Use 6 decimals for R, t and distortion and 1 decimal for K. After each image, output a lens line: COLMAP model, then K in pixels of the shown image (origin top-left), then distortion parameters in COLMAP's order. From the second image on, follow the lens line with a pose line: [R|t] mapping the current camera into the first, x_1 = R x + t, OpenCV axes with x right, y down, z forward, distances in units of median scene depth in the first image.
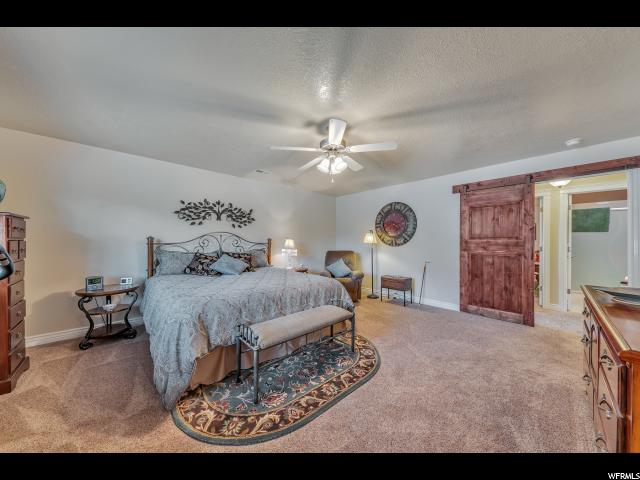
lens RADIAL K [[257.3, 0, 320.0], [0, 257.3, 240.0], [0, 0, 1]] dist [-0.000946, -0.000058]
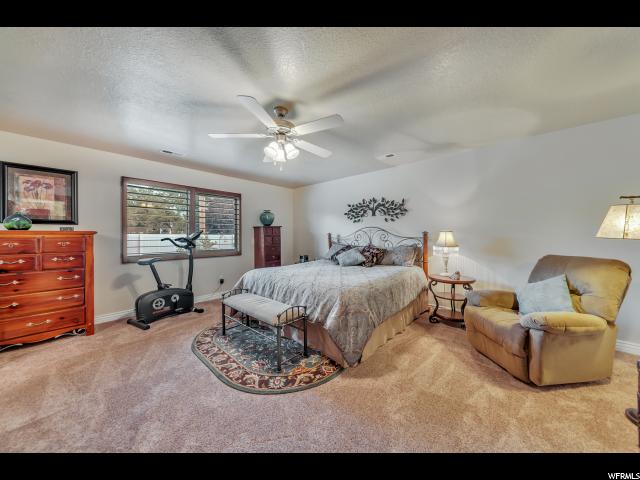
lens RADIAL K [[242.6, 0, 320.0], [0, 242.6, 240.0], [0, 0, 1]] dist [0.000814, 0.000027]
pose [[-0.029535, 0.015399, -0.999445, 0.676408], [0.012016, 0.999815, 0.015049, 0.005014], [0.999492, -0.011565, -0.029714, 0.878989]]
